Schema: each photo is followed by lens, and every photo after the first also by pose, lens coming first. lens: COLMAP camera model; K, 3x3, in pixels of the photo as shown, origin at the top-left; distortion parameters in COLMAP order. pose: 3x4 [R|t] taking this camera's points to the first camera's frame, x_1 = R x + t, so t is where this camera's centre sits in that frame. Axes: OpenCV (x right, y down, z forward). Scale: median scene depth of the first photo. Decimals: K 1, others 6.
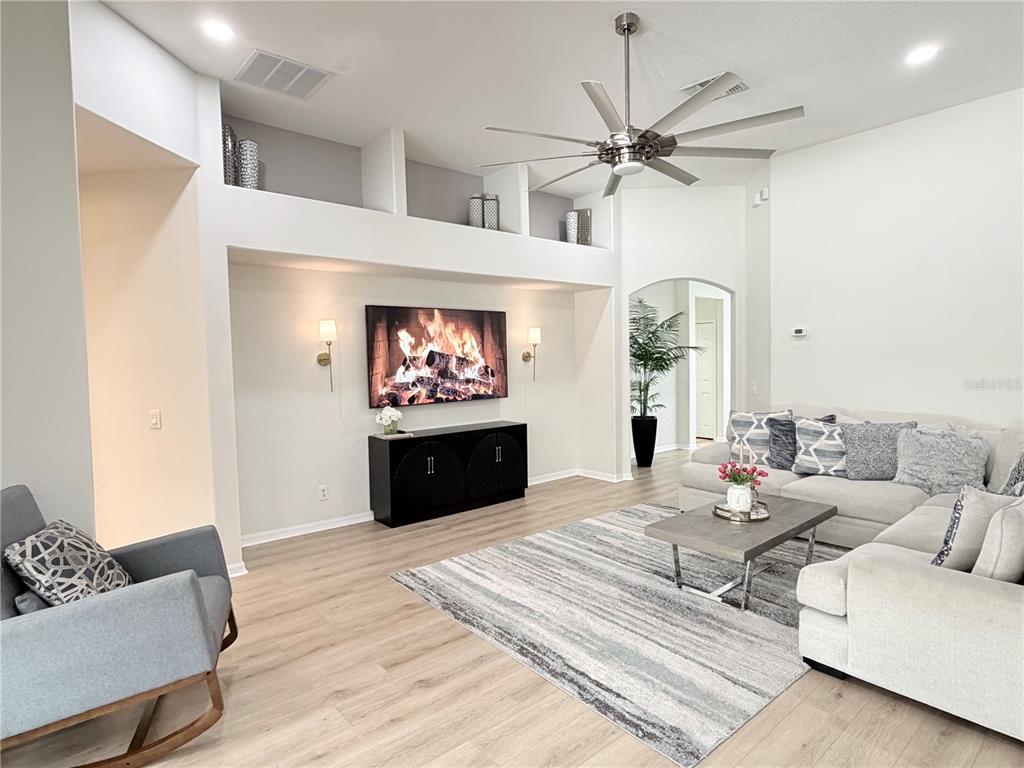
lens RADIAL K [[560.8, 0, 507.7], [0, 560.8, 381.7], [0, 0, 1]] dist [-0.005137, -0.000634]
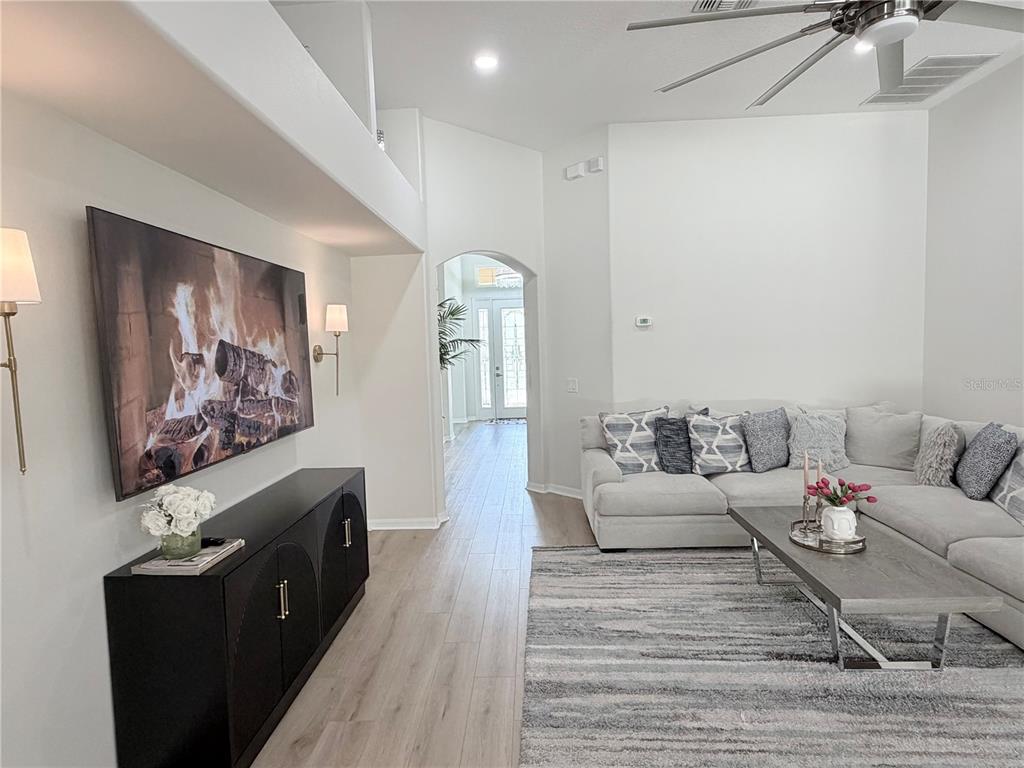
lens RADIAL K [[560.8, 0, 511.0], [0, 560.8, 385.4], [0, 0, 1]] dist [-0.005137, -0.000634]
pose [[0.677838, -0.055651, 0.733102, -0.336348], [0.051476, 0.998276, 0.028186, -0.022522], [-0.733407, 0.018632, 0.679534, 0.577184]]
